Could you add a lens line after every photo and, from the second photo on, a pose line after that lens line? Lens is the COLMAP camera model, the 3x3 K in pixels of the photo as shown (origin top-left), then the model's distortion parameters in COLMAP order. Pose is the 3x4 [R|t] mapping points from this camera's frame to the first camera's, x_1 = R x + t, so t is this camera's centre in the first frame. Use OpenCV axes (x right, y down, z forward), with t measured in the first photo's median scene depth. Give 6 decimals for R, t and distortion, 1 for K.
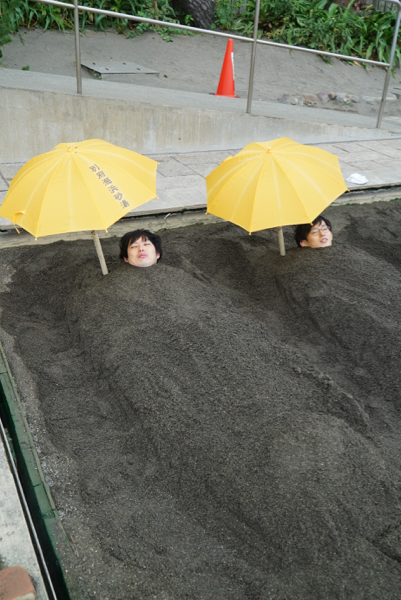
lens RADIAL K [[622.6, 0, 201.7], [0, 622.6, 303.6], [0, 0, 1]] dist [-0.015851, 0.000000]
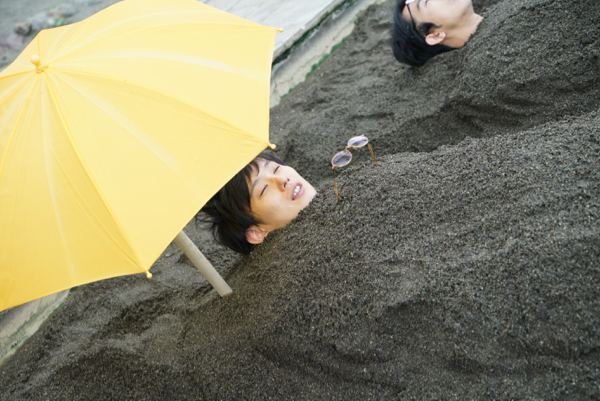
lens RADIAL K [[1197.5, 0, 301.2], [0, 1197.5, 201.3], [0, 0, 1]] dist [-0.007757, 0.000000]
pose [[0.742755, -0.569214, 0.352576, -0.049826], [0.634842, 0.766061, -0.100630, -0.019726], [-0.212815, 0.298574, 0.930357, 0.284892]]
